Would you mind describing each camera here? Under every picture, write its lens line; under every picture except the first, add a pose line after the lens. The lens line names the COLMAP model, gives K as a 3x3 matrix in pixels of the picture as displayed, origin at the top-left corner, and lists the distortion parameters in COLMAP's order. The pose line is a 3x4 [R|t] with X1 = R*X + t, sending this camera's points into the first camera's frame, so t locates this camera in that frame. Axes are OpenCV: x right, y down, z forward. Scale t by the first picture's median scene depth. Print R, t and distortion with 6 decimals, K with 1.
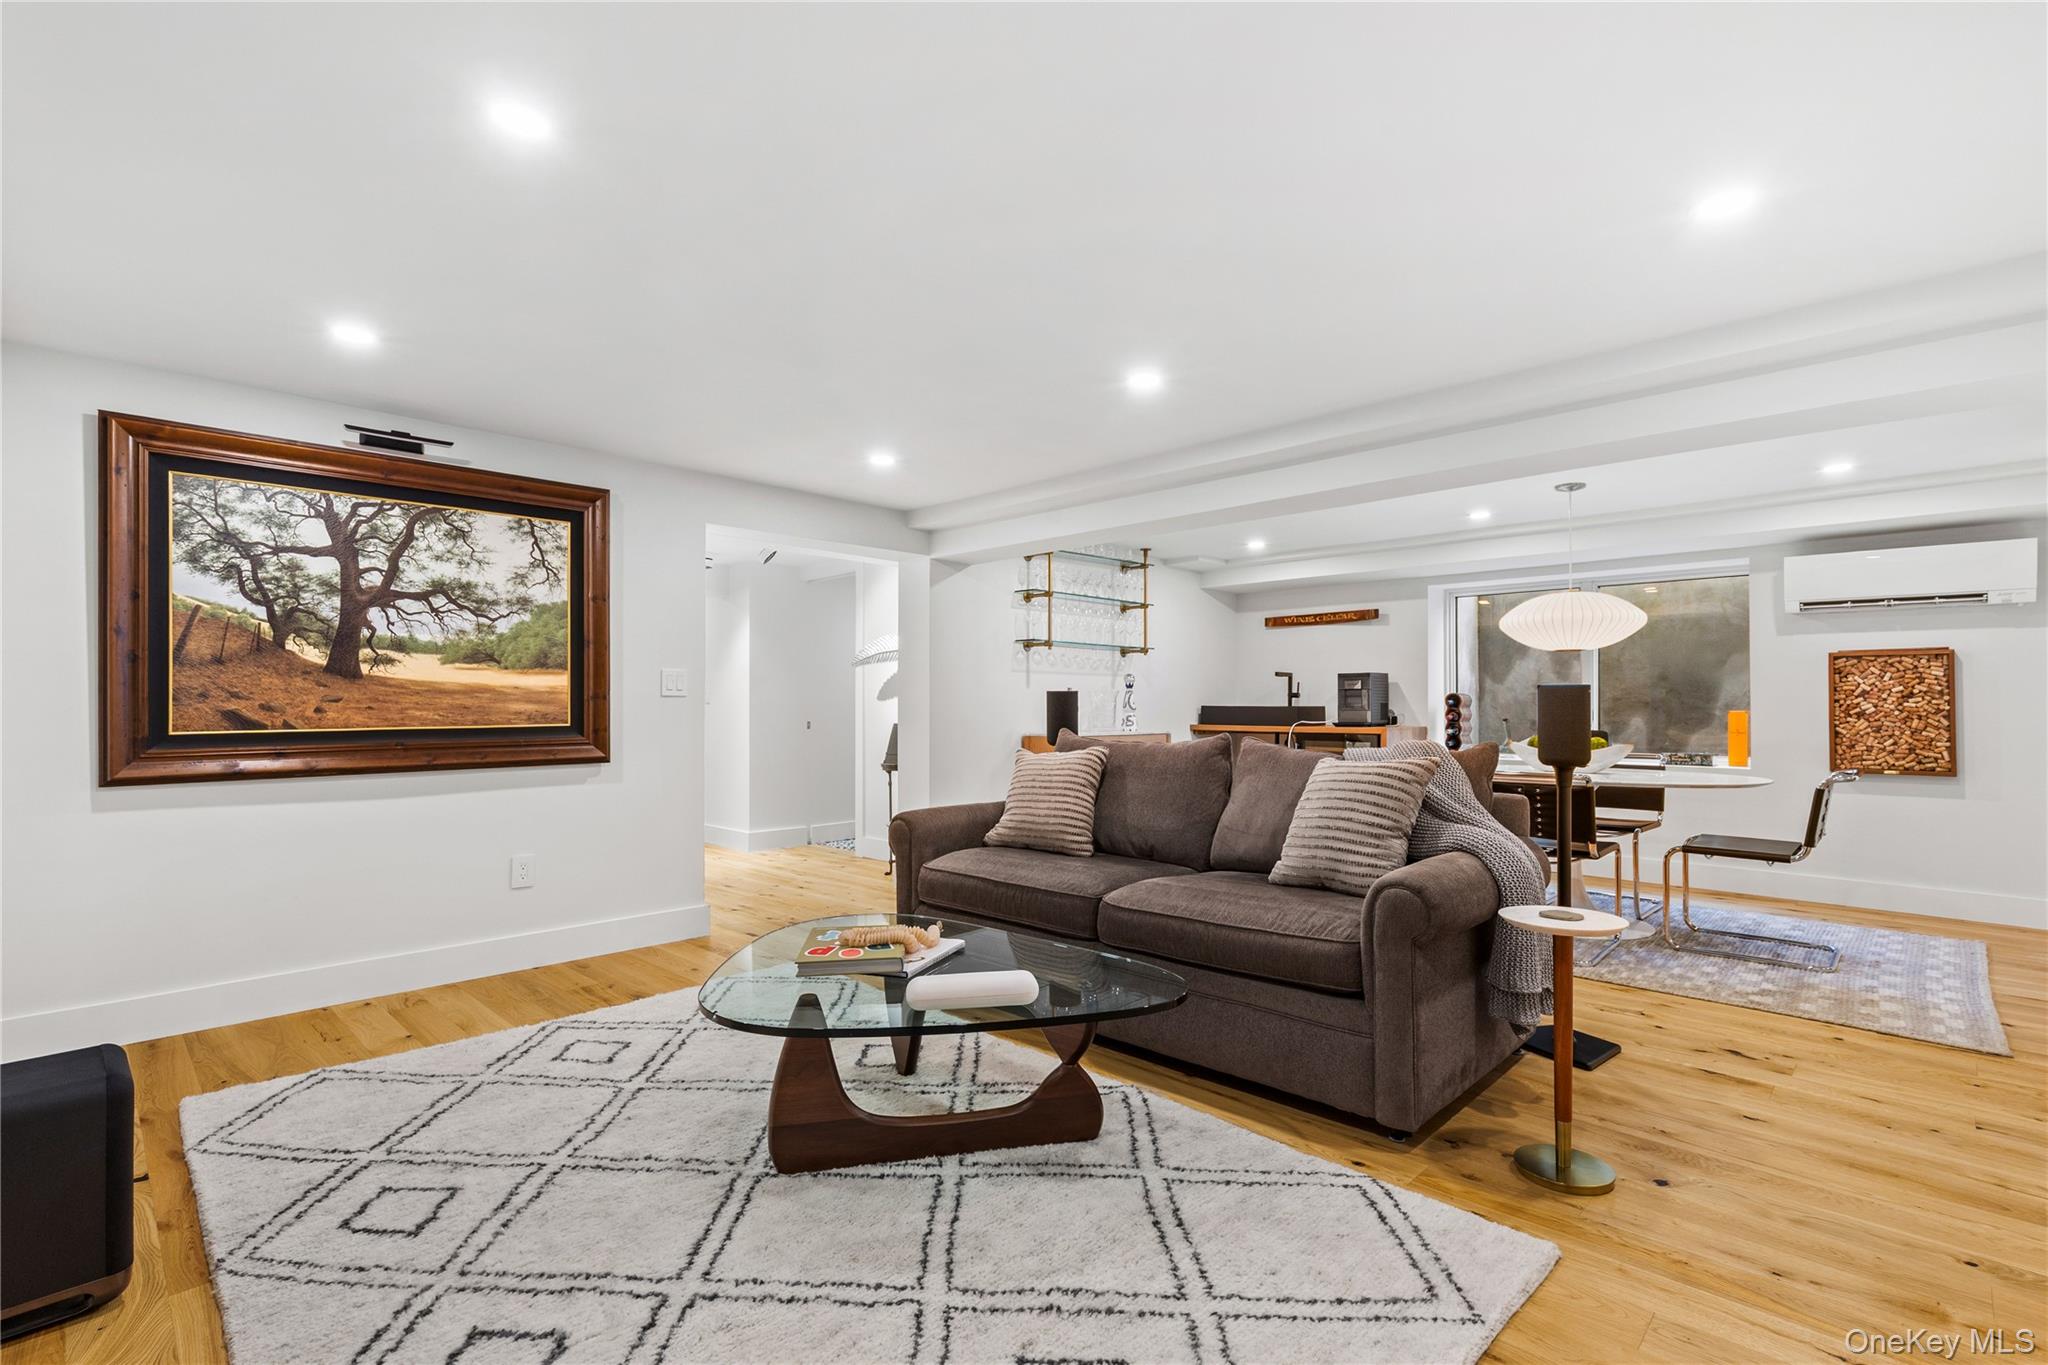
lens RADIAL K [[925.5, 0, 1038.0], [0, 925.5, 695.6], [0, 0, 1]] dist [0.002266, 0.000264]
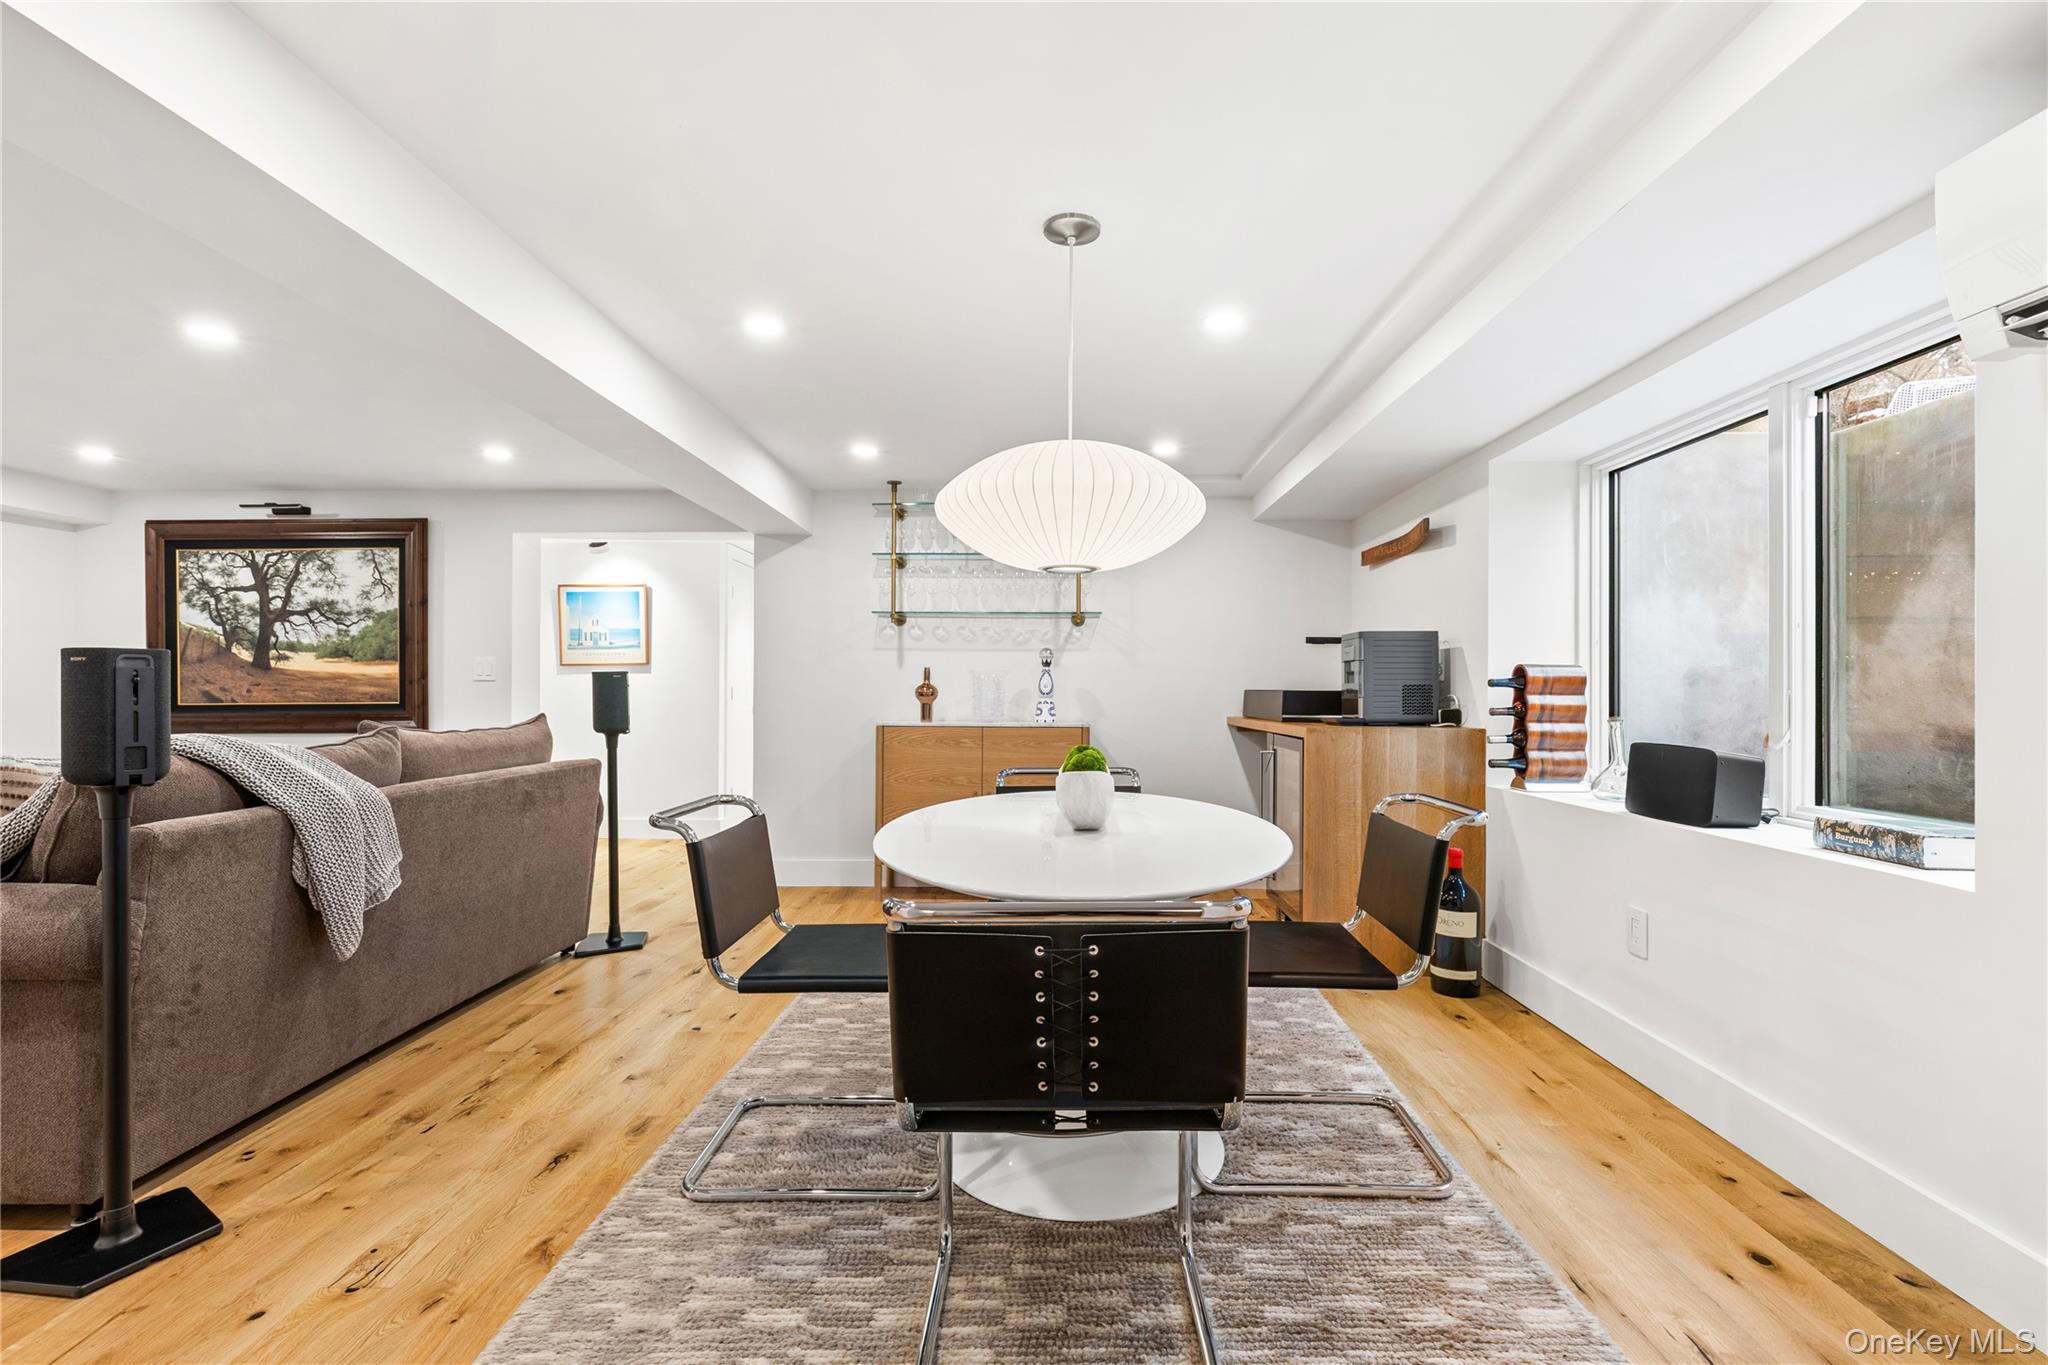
lens RADIAL K [[925.5, 0, 1036.2], [0, 925.5, 673.7], [0, 0, 1]] dist [0.002266, 0.000264]
pose [[0.687716, -0.006845, -0.725947, 1.189744], [0.006528, 0.999973, -0.003245, 0.000537], [0.725950, -0.002507, 0.687743, 0.843240]]
